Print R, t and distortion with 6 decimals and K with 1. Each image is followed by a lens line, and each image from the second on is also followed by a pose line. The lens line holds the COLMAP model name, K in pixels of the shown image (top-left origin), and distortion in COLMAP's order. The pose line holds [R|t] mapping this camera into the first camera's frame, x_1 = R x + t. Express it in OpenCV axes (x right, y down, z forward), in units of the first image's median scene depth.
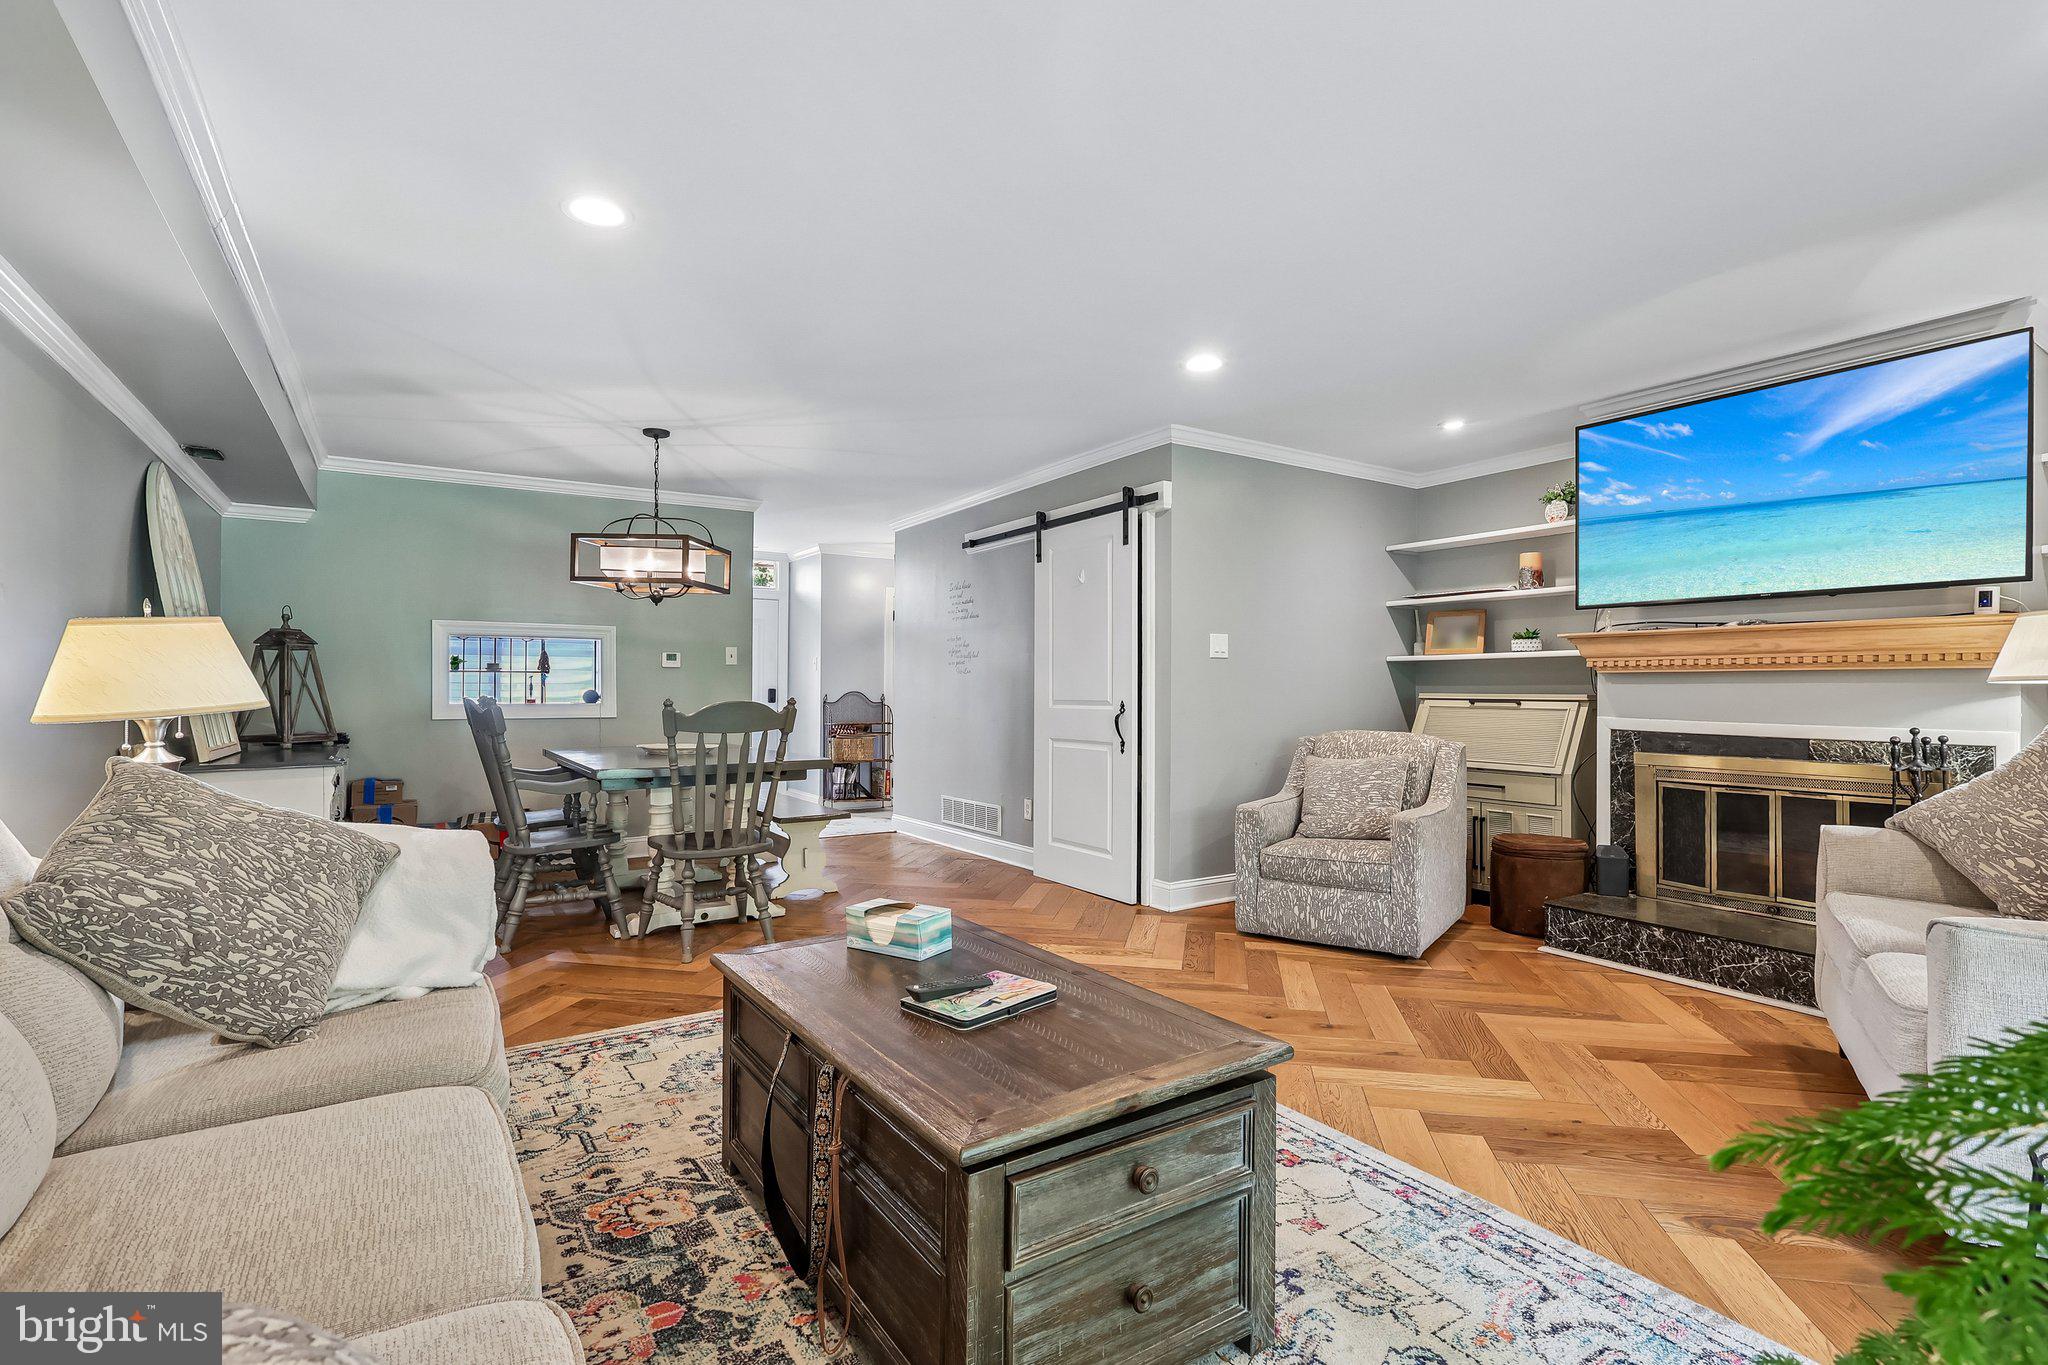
lens RADIAL K [[957.1, 0, 1024.0], [0, 957.1, 682.5], [0, 0, 1]] dist [0.000644, 0.000478]
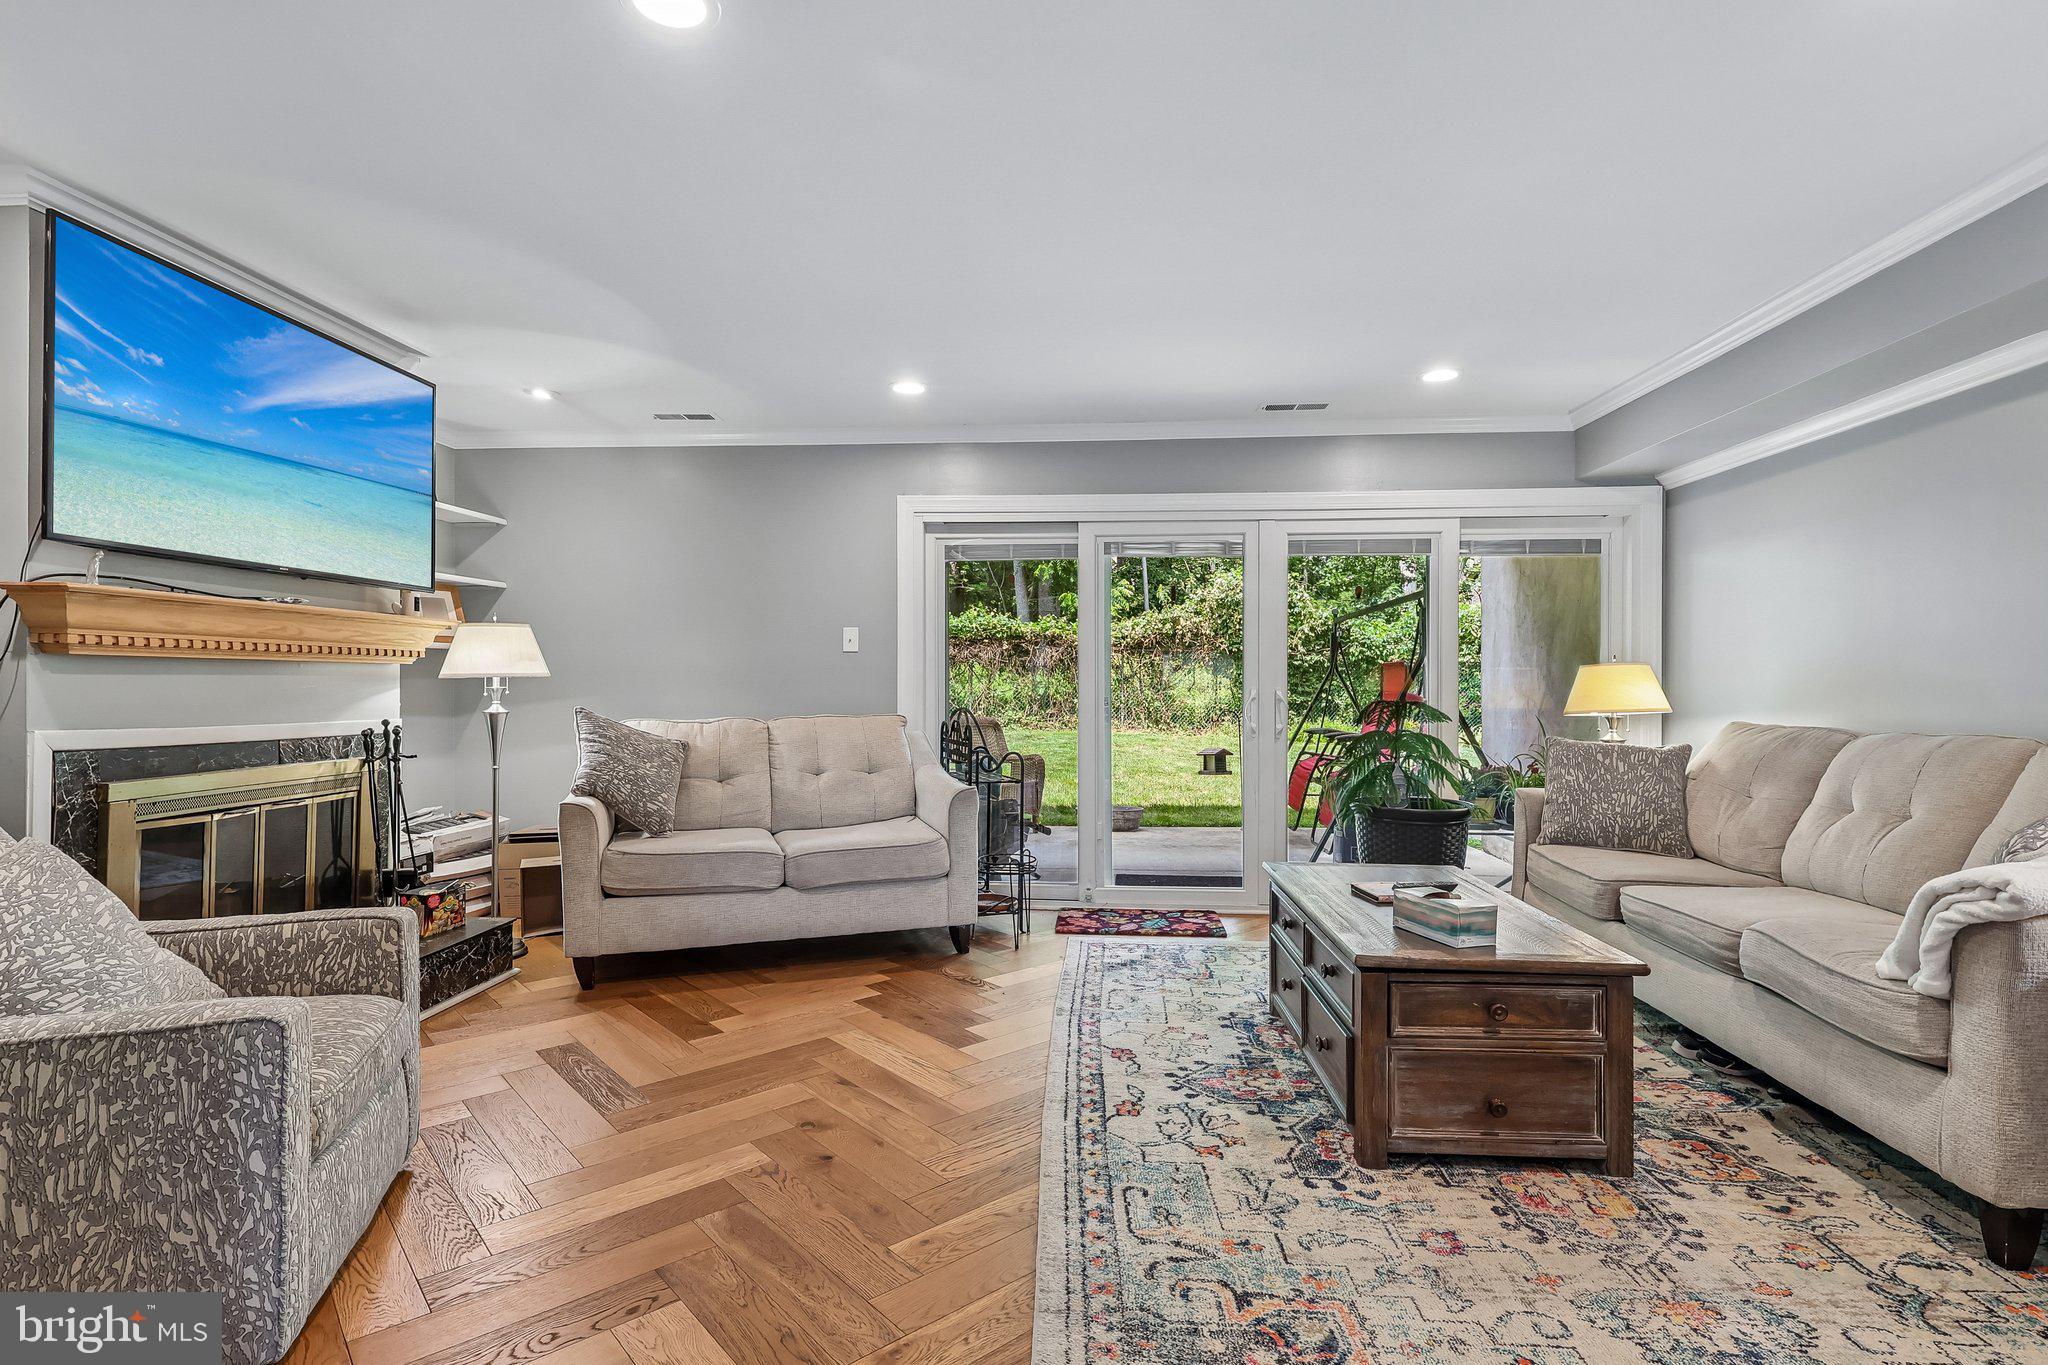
lens RADIAL K [[982.9, 0, 1020.5], [0, 982.9, 685.8], [0, 0, 1]] dist [-0.000176, 0.000295]
pose [[-0.795560, -0.006473, 0.605840, -0.206557], [-0.009184, 0.999957, -0.001377, 0.004355], [-0.605805, -0.006659, -0.795586, 1.067909]]
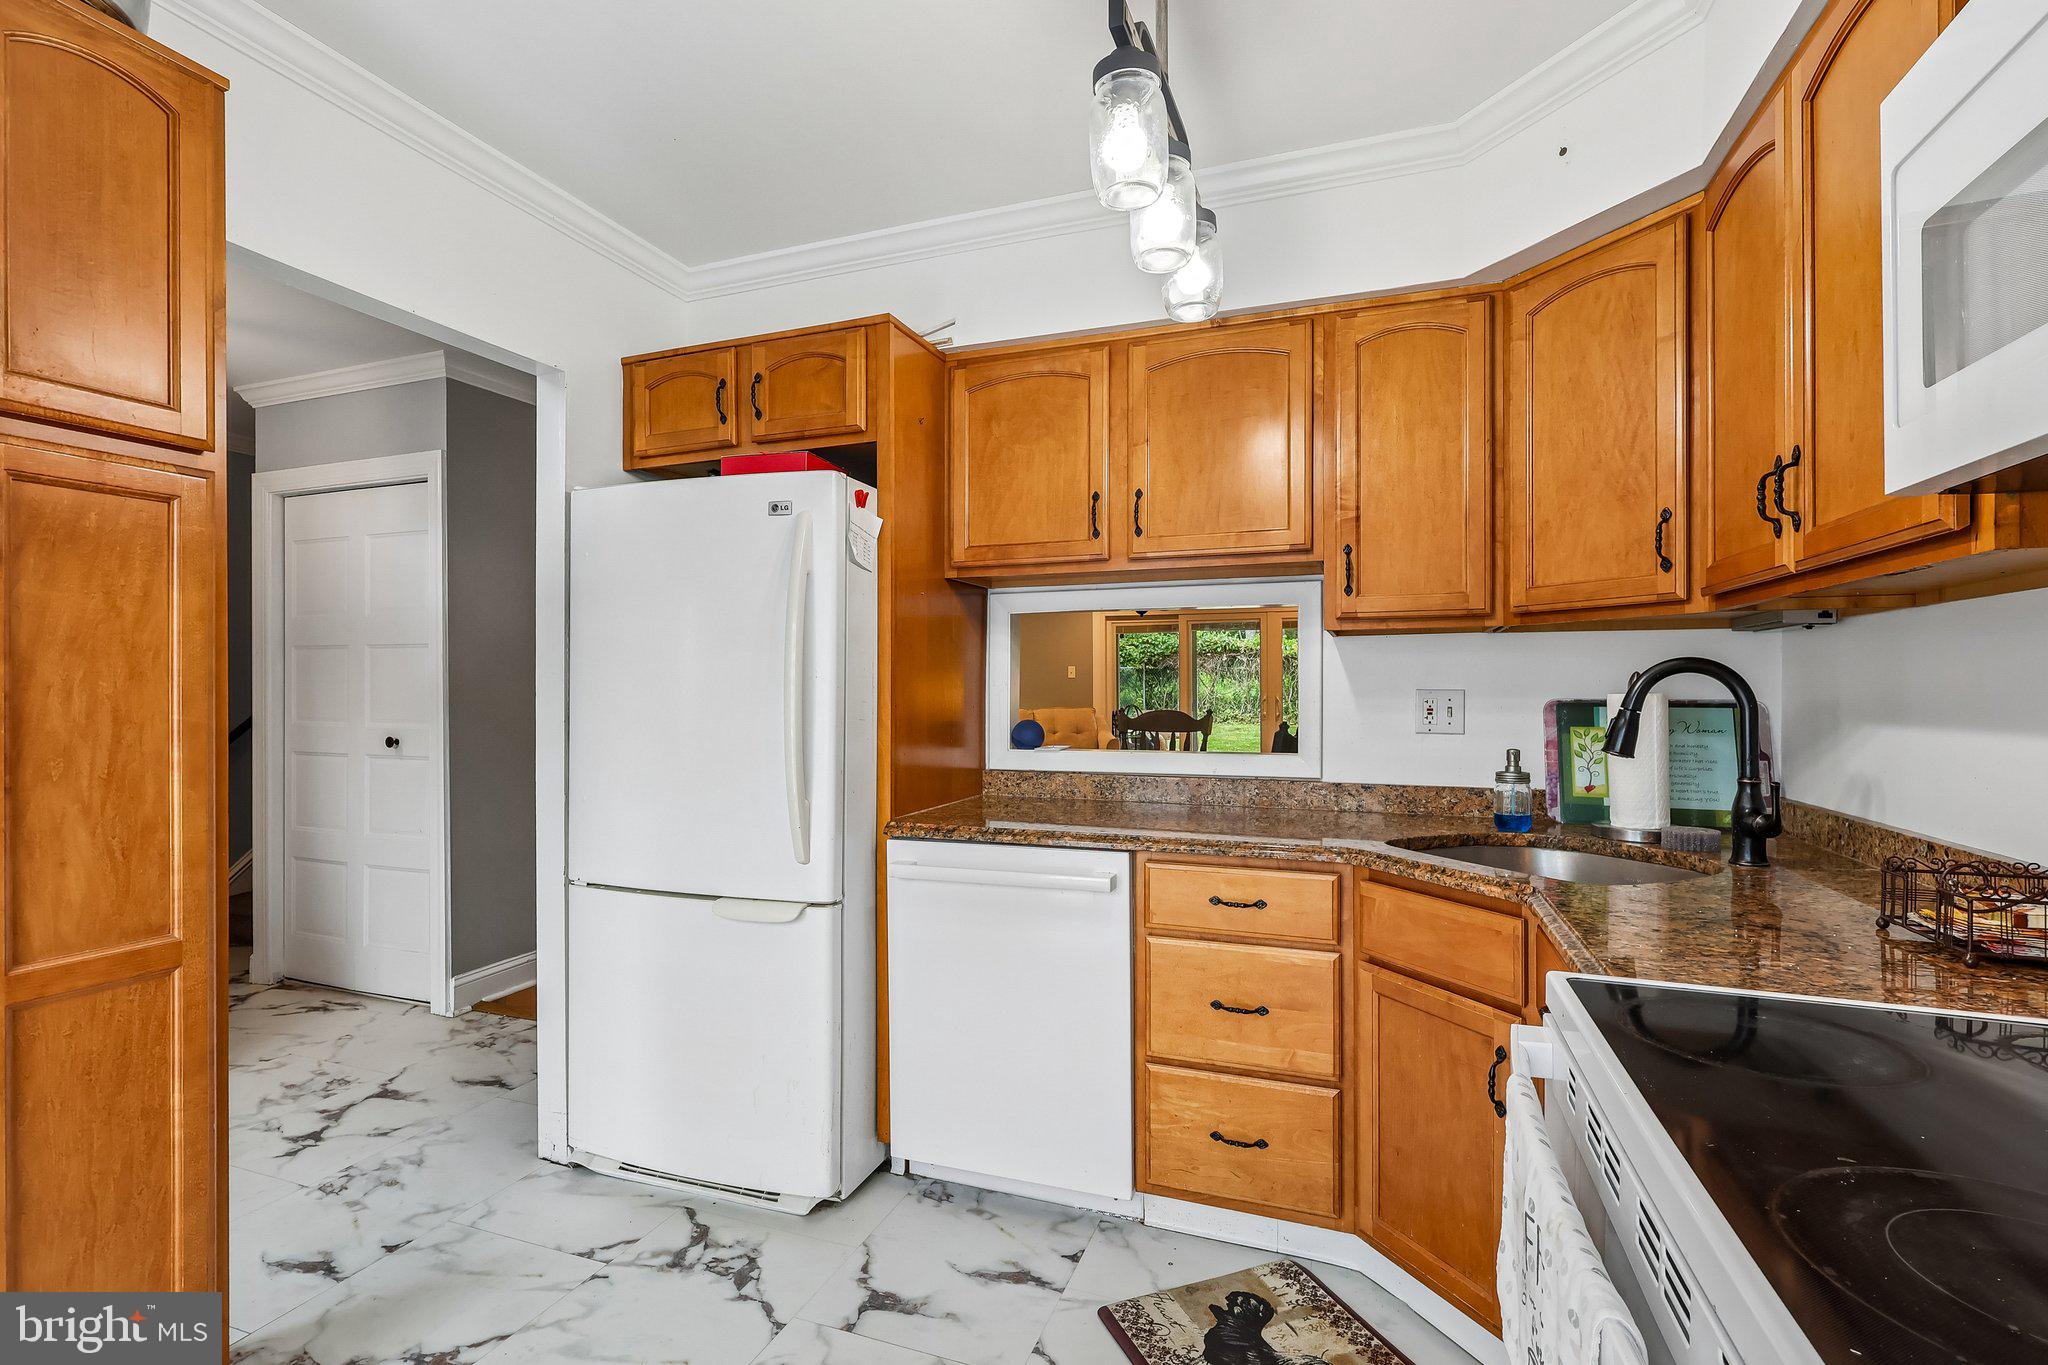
lens RADIAL K [[948.5, 0, 1019.6], [0, 948.5, 685.2], [0, 0, 1]] dist [0.001998, 0.000047]
pose [[-0.593940, -0.001080, 0.804509, -1.121896], [-0.003983, 0.999991, -0.001598, -0.012408], [-0.804500, -0.004153, -0.593939, 1.741044]]
